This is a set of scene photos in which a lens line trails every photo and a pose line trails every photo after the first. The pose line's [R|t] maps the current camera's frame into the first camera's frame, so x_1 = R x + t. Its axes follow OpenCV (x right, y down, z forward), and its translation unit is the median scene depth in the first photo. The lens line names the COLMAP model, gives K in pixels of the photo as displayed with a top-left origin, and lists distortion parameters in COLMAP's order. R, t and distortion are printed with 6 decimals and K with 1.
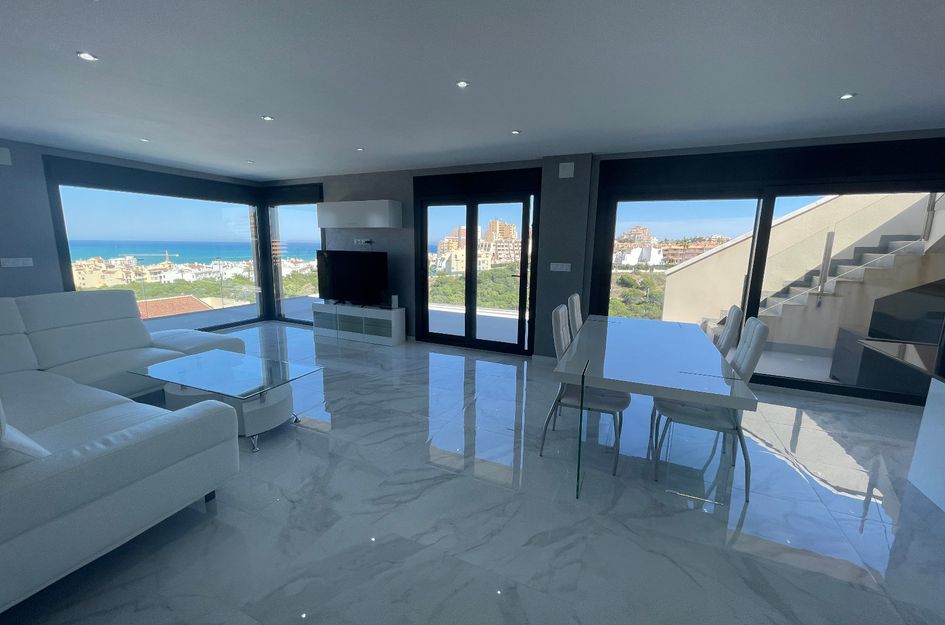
lens RADIAL K [[379.8, 0, 469.1], [0, 379.8, 310.5], [0, 0, 1]] dist [-0.000748, 0.000408]
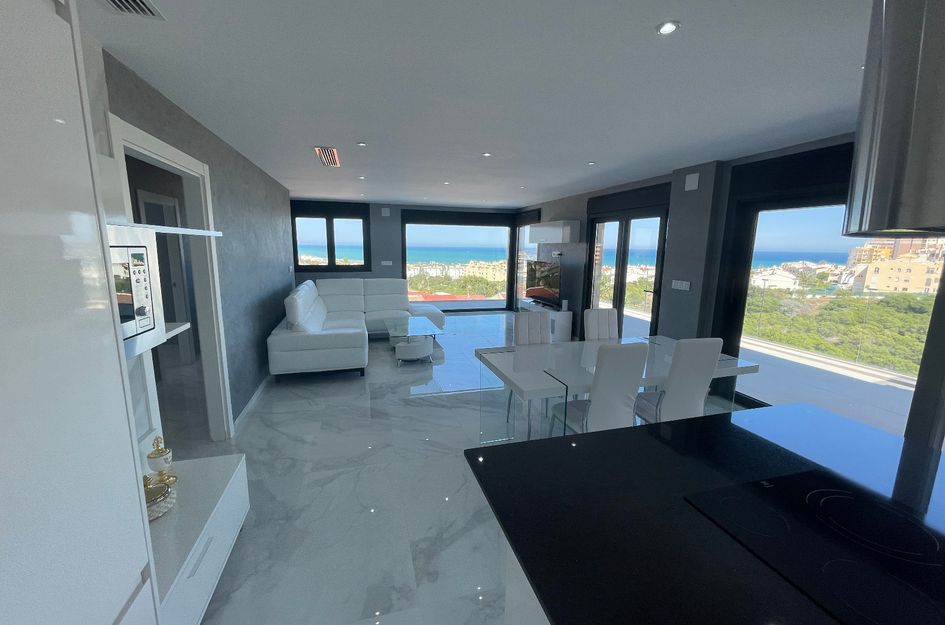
lens RADIAL K [[379.8, 0, 469.1], [0, 379.8, 310.5], [0, 0, 1]] dist [-0.000748, 0.000408]
pose [[0.646068, 0.123788, -0.753175, 0.418268], [-0.136645, 0.989578, 0.045429, -0.016816], [0.750949, 0.073567, 0.656250, 0.002404]]
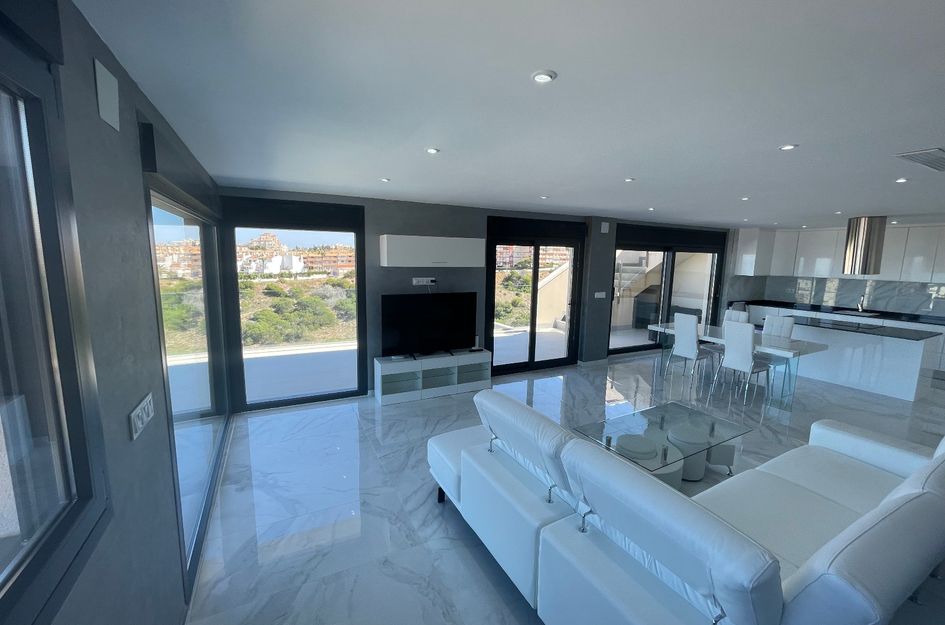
lens RADIAL K [[379.8, 0, 469.1], [0, 379.8, 310.5], [0, 0, 1]] dist [-0.000748, 0.000408]
pose [[0.617995, -0.111508, 0.778234, -0.787398], [0.125455, 0.991193, 0.042398, -0.121144], [-0.776107, 0.071432, 0.626542, 0.344306]]
